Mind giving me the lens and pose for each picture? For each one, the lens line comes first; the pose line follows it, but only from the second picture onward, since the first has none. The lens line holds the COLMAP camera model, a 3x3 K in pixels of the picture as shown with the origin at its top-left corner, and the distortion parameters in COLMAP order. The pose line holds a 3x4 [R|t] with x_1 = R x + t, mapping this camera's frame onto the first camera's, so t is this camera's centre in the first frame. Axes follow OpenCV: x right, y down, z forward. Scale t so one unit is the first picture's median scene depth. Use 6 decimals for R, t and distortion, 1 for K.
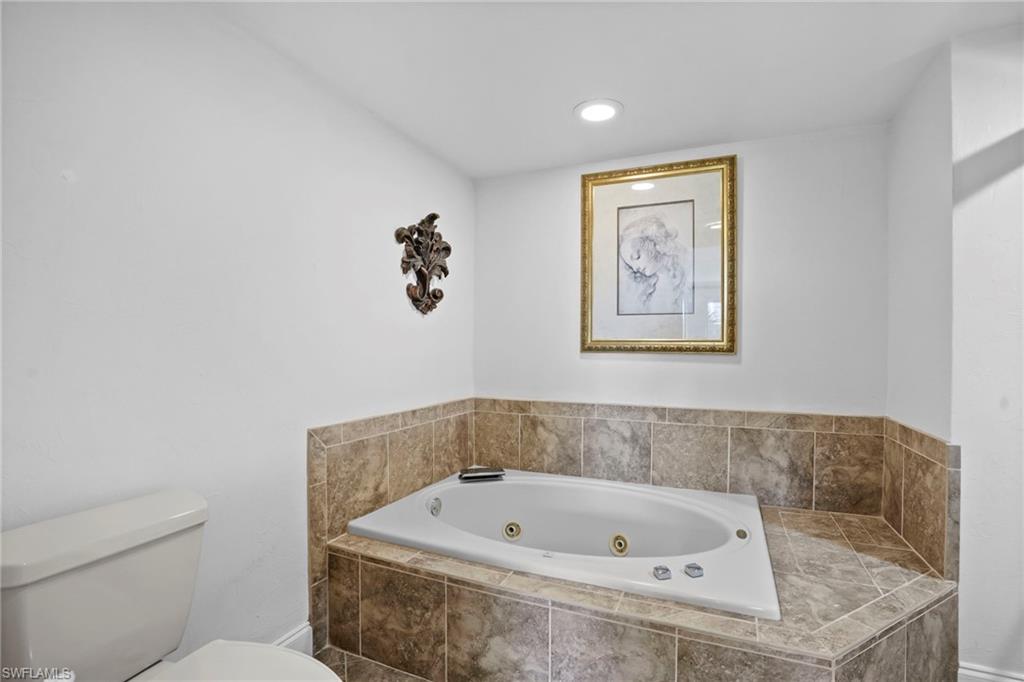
lens RADIAL K [[477.2, 0, 514.2], [0, 477.2, 341.6], [0, 0, 1]] dist [-0.079169, 0.034723]
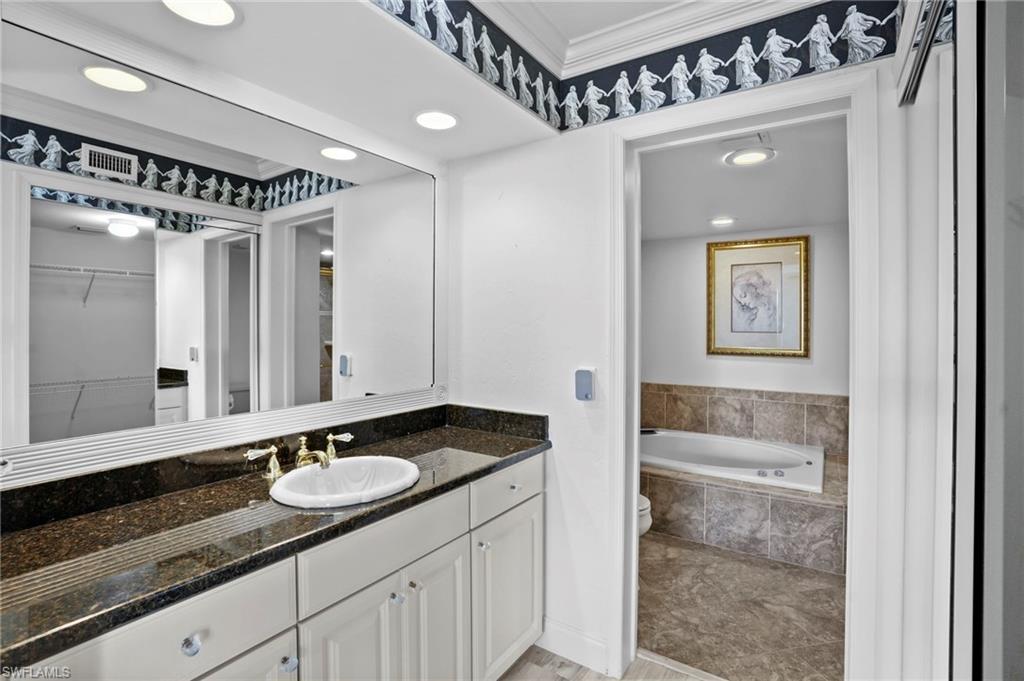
lens RADIAL K [[478.0, 0, 513.1], [0, 478.0, 313.1], [0, 0, 1]] dist [-0.054844, 0.000303]
pose [[0.984345, -0.002451, -0.176238, -0.233359], [-0.000268, 0.999881, -0.015406, -0.098760], [0.176254, 0.015212, 0.984227, -0.720533]]
